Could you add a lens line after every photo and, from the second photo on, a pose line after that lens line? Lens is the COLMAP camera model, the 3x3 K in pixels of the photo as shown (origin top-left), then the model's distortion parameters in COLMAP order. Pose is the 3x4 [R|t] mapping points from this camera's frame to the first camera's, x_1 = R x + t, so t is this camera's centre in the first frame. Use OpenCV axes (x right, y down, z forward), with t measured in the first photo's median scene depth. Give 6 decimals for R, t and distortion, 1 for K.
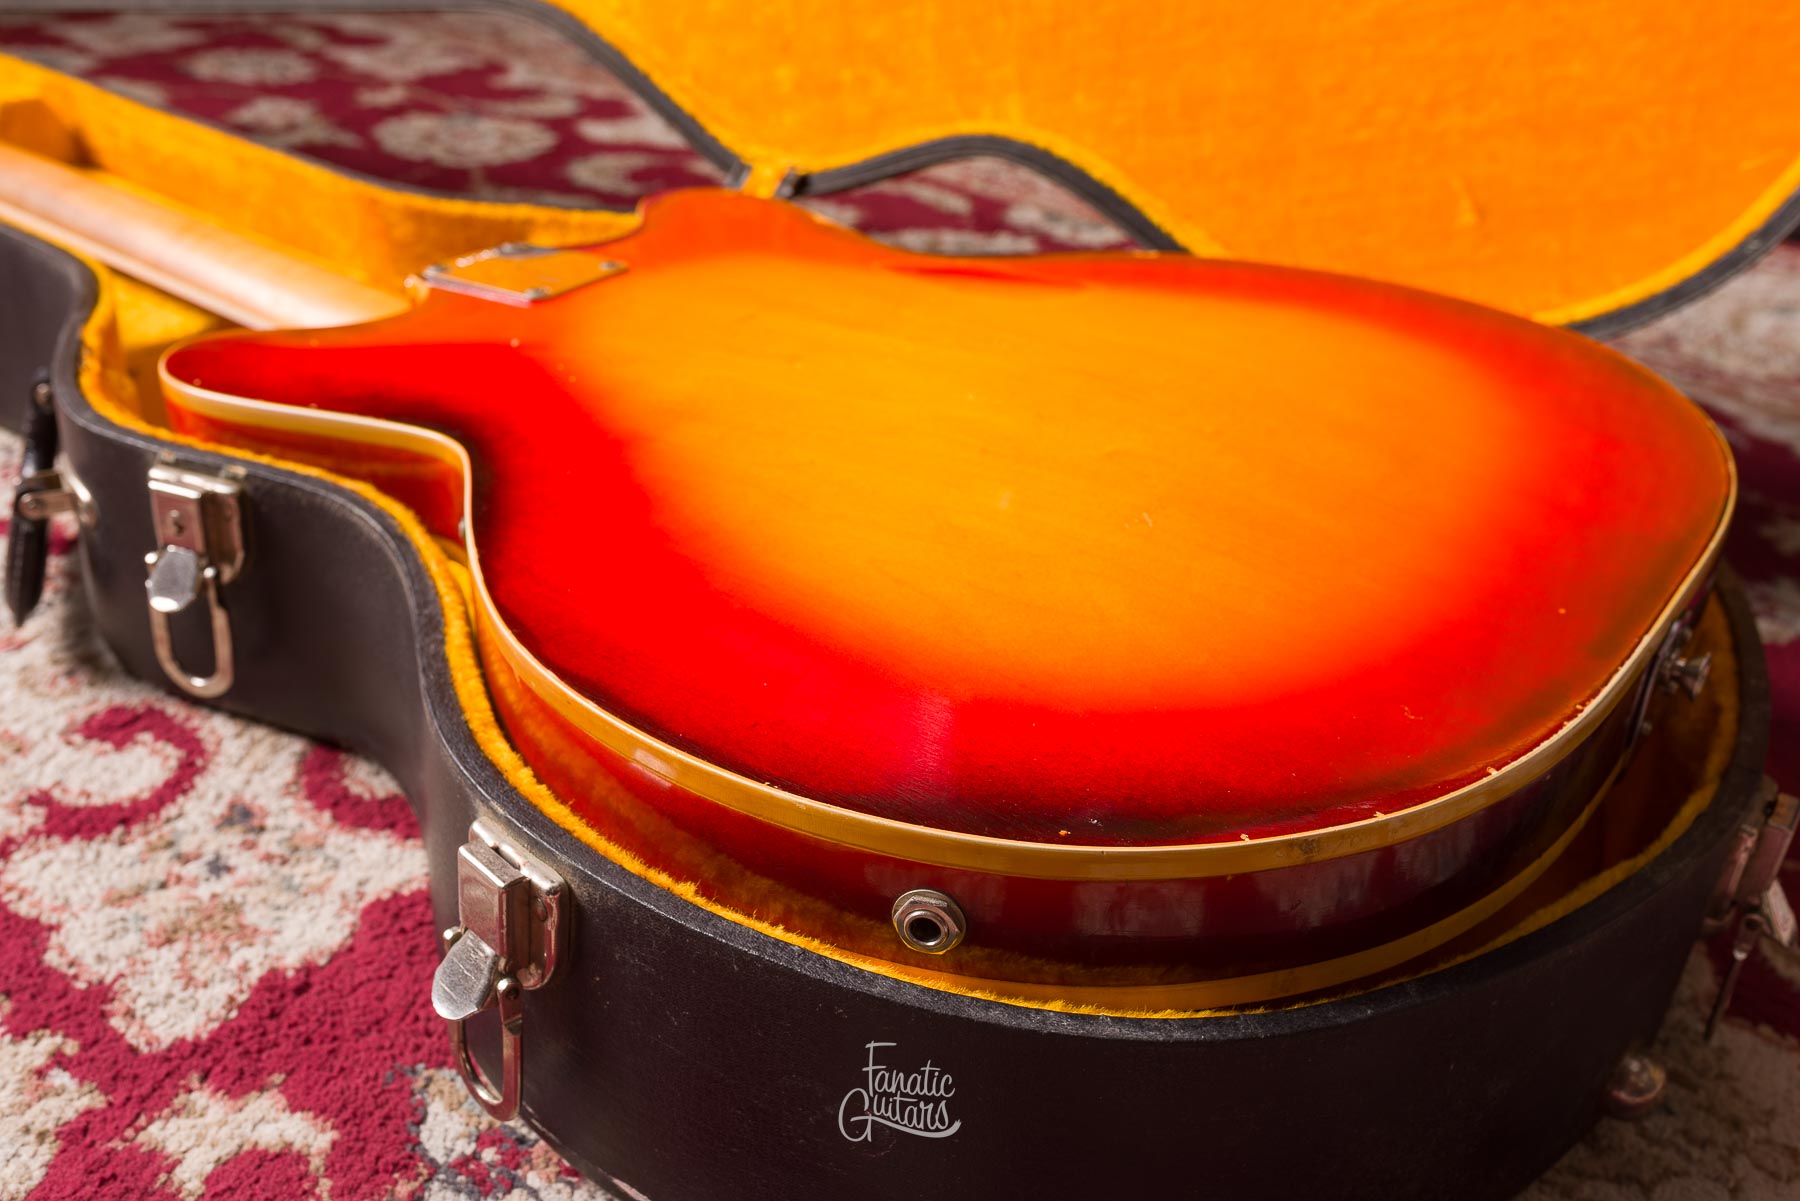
lens RADIAL K [[1784.0, 0, 896.6], [0, 1784.0, 602.6], [0, 0, 1]] dist [0.000209, 0.002744]
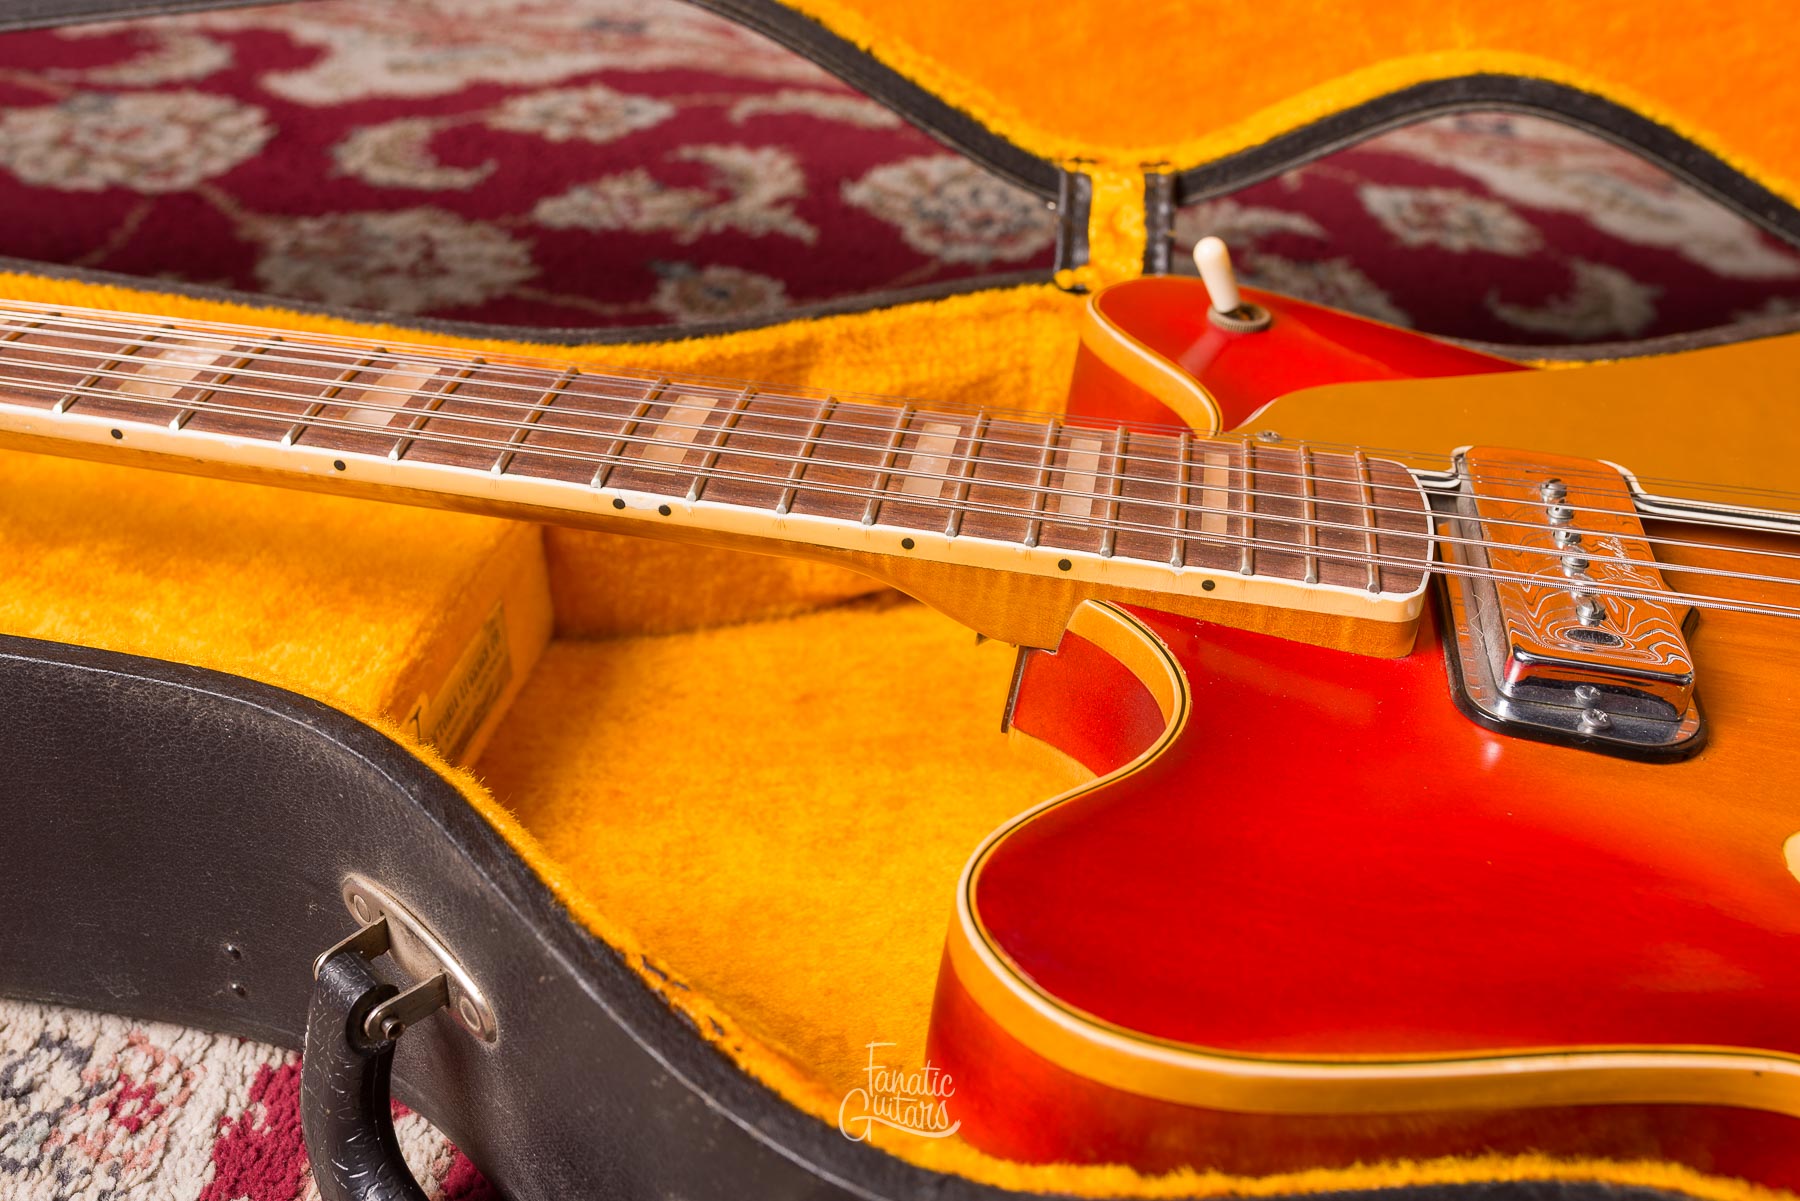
lens RADIAL K [[1796.8, 0, 898.1], [0, 1796.8, 601.2], [0, 0, 1]] dist [0.001823, 0.000414]
pose [[0.899498, -0.268498, 0.344692, -0.619797], [0.224001, 0.960724, 0.163810, -0.340758], [-0.375136, -0.070135, 0.924313, 0.664716]]
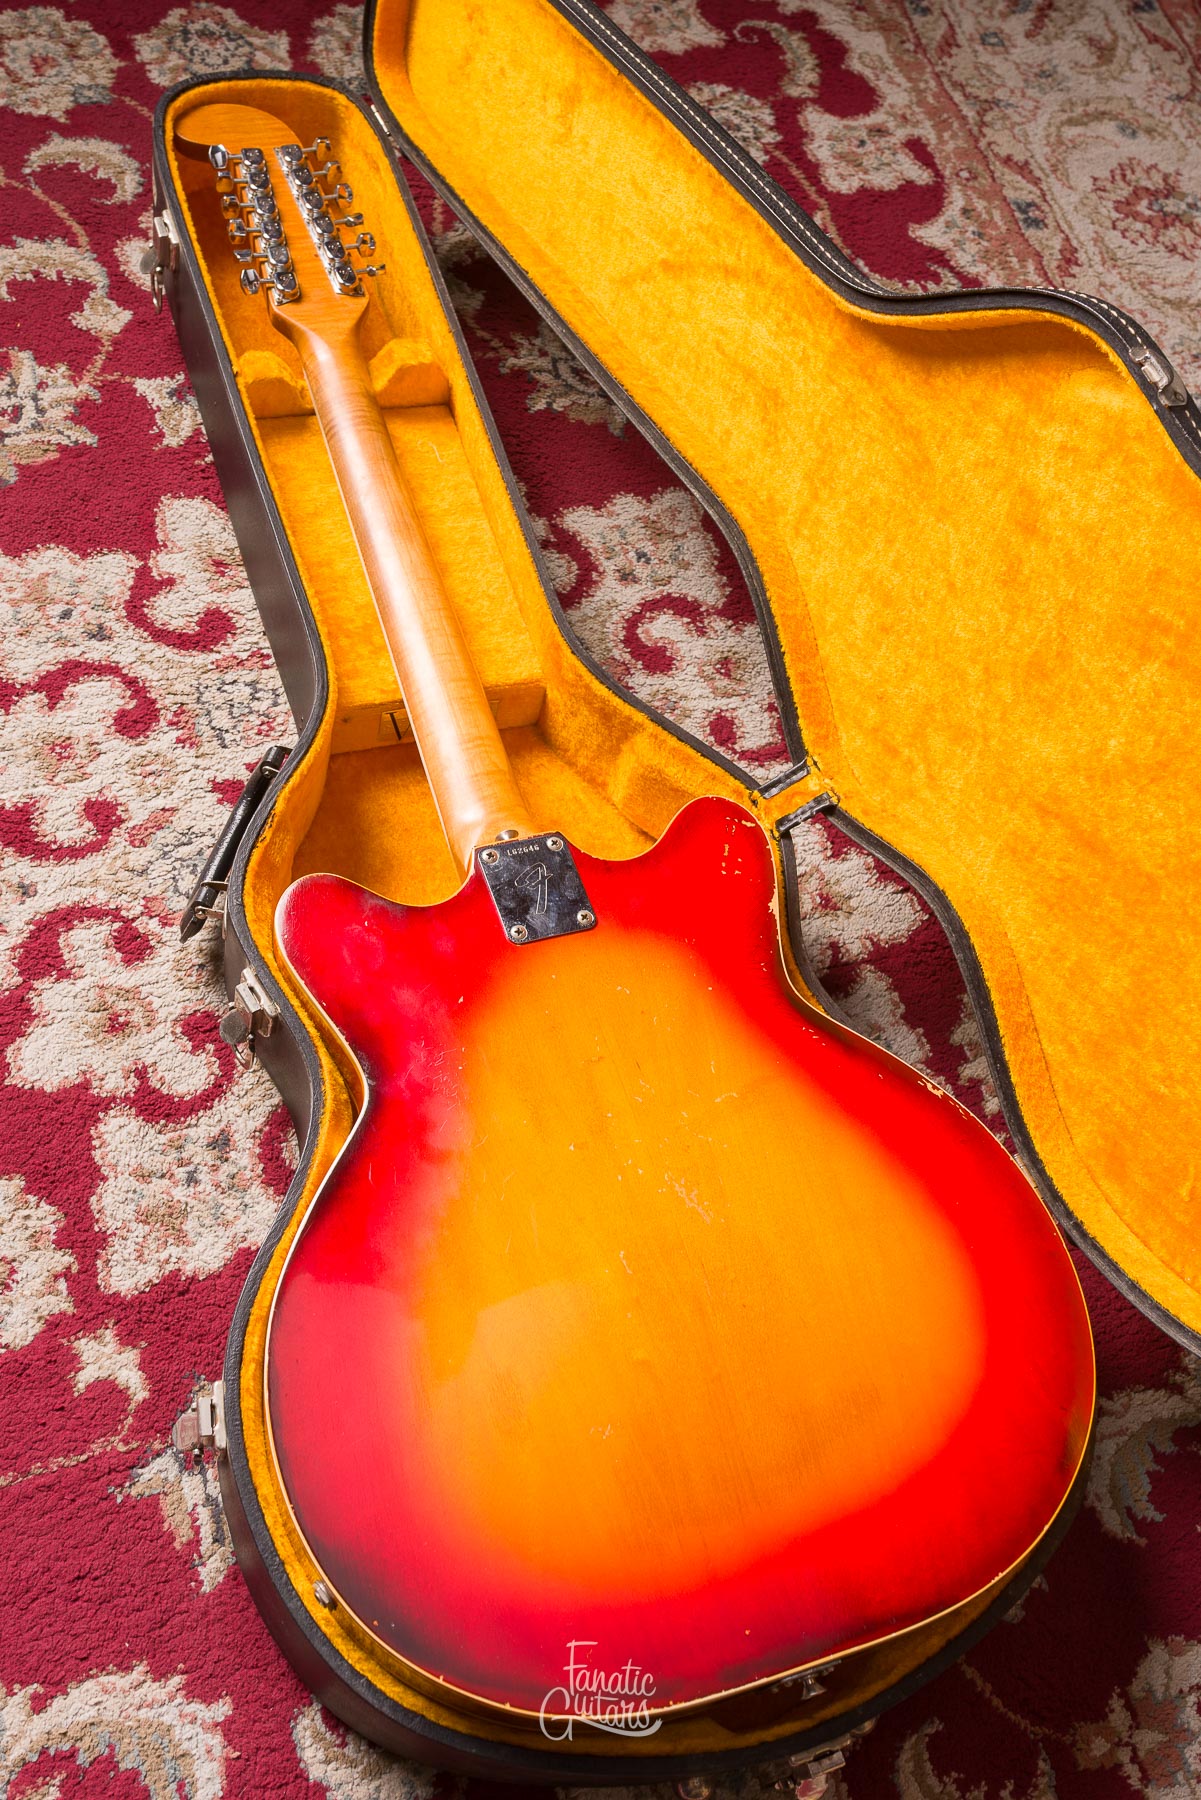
lens RADIAL K [[1857.0, 0, 575.0], [0, 1857.0, 865.9], [0, 0, 1]] dist [-0.002147, -0.001575]
pose [[0.801000, 0.552258, -0.231106, 0.204409], [-0.396834, 0.778838, 0.485731, -1.204260], [0.448243, -0.297360, 0.843004, -0.348976]]
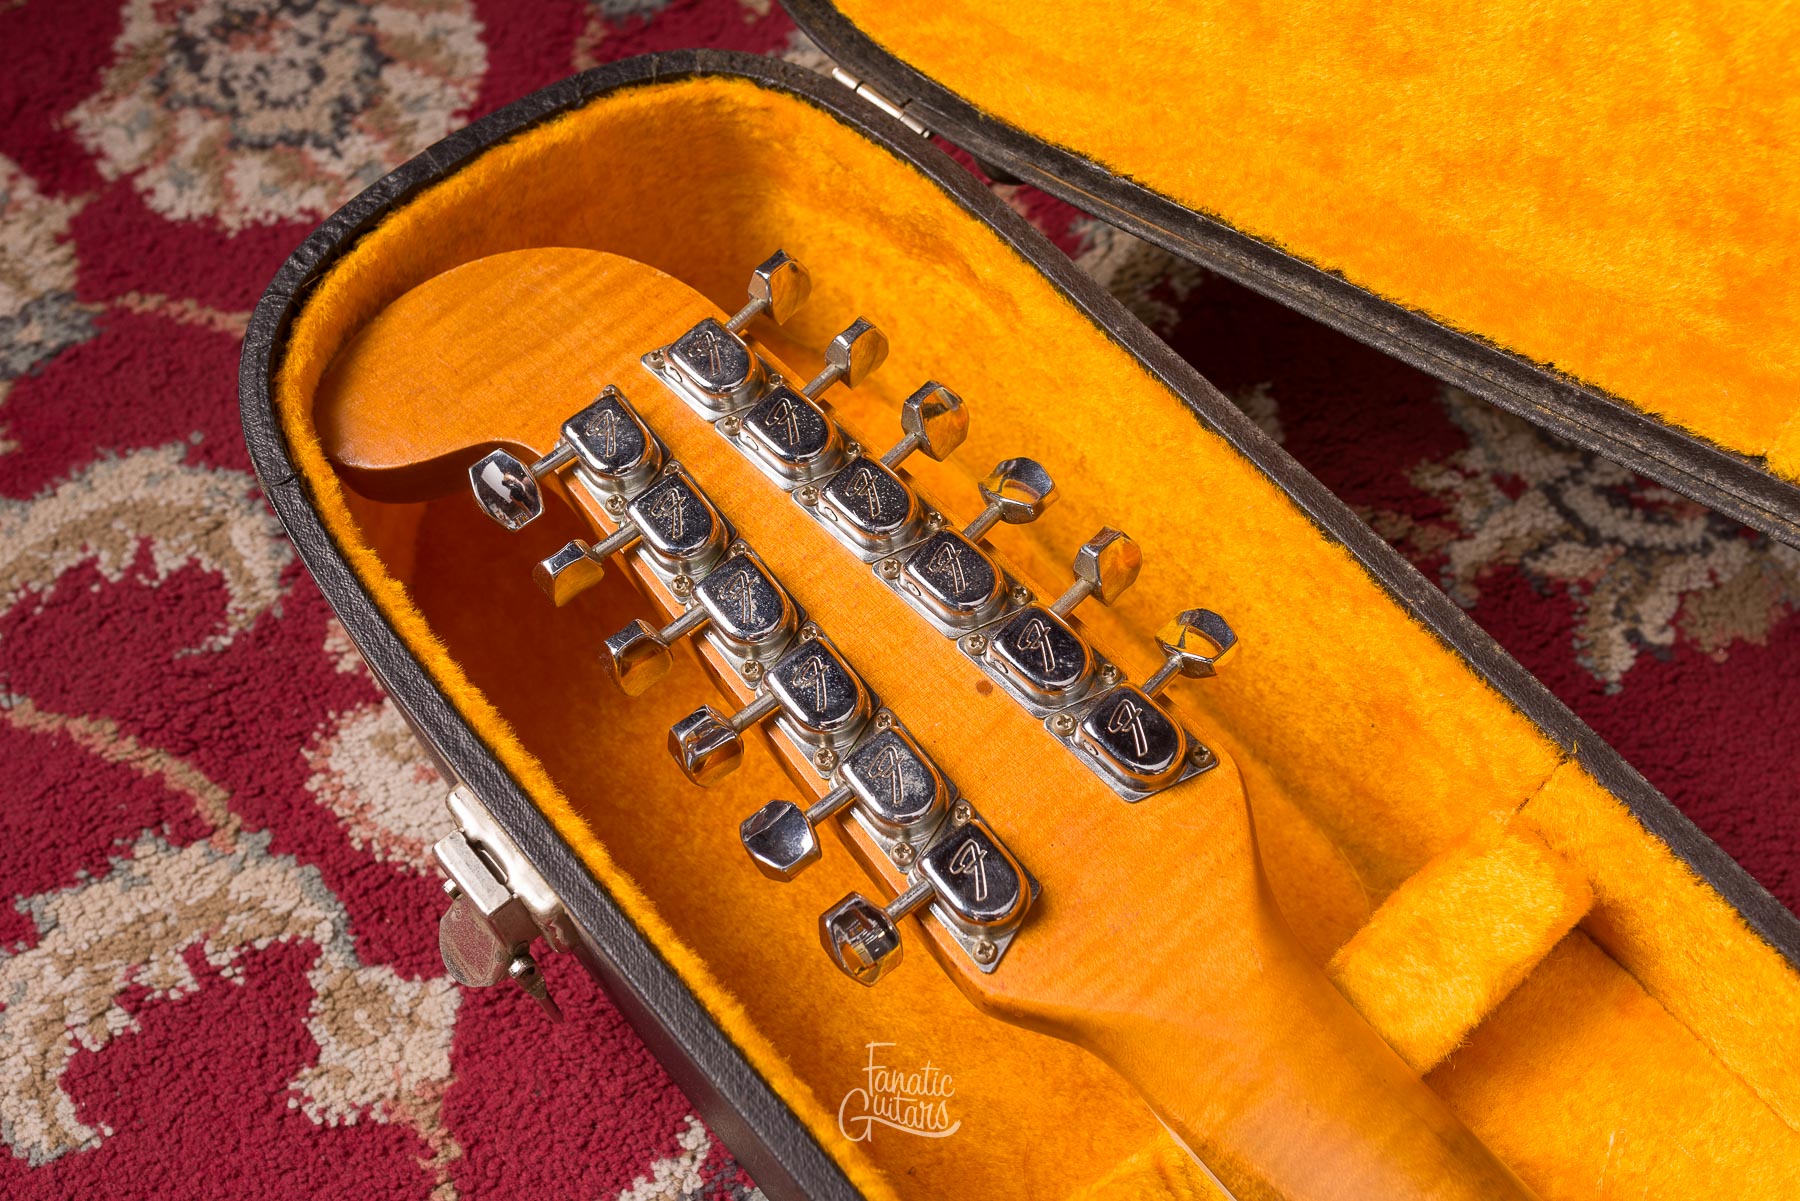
lens RADIAL K [[1784.0, 0, 896.6], [0, 1784.0, 602.6], [0, 0, 1]] dist [0.000209, 0.002744]
pose [[0.966383, 0.176006, -0.187417, -0.961256], [-0.044133, 0.831687, 0.553488, -0.912499], [0.253290, -0.526611, 0.811496, 1.219174]]
